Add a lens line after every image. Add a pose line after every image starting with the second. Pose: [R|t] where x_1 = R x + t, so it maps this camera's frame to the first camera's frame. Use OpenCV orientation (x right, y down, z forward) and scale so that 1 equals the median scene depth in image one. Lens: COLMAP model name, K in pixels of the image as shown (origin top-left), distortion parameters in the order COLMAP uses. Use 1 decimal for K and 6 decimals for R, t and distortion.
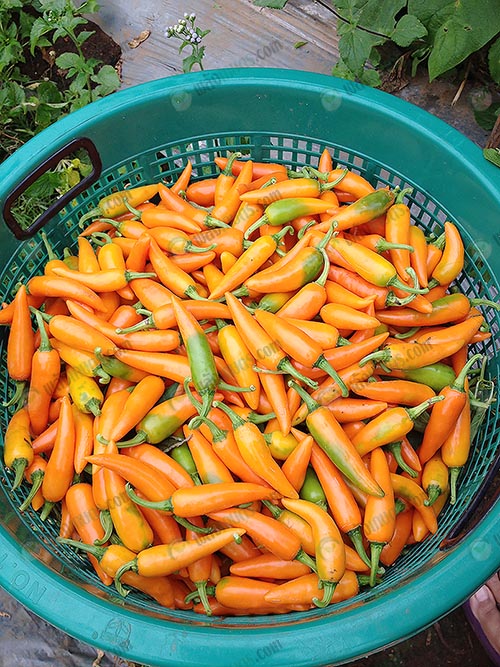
lens RADIAL K [[802.8, 0, 250.0], [0, 802.8, 333.5], [0, 0, 1]] dist [-0.011393, -0.031155]
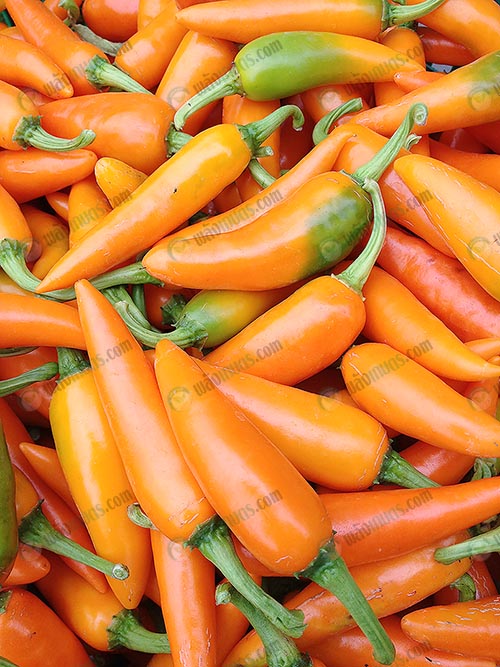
lens RADIAL K [[802.8, 0, 250.0], [0, 802.8, 333.5], [0, 0, 1]] dist [-0.011393, -0.031155]
pose [[0.992843, 0.117732, -0.020058, 0.049826], [-0.113411, 0.982066, 0.150611, -0.084148], [0.037430, -0.147259, 0.988390, 0.617866]]
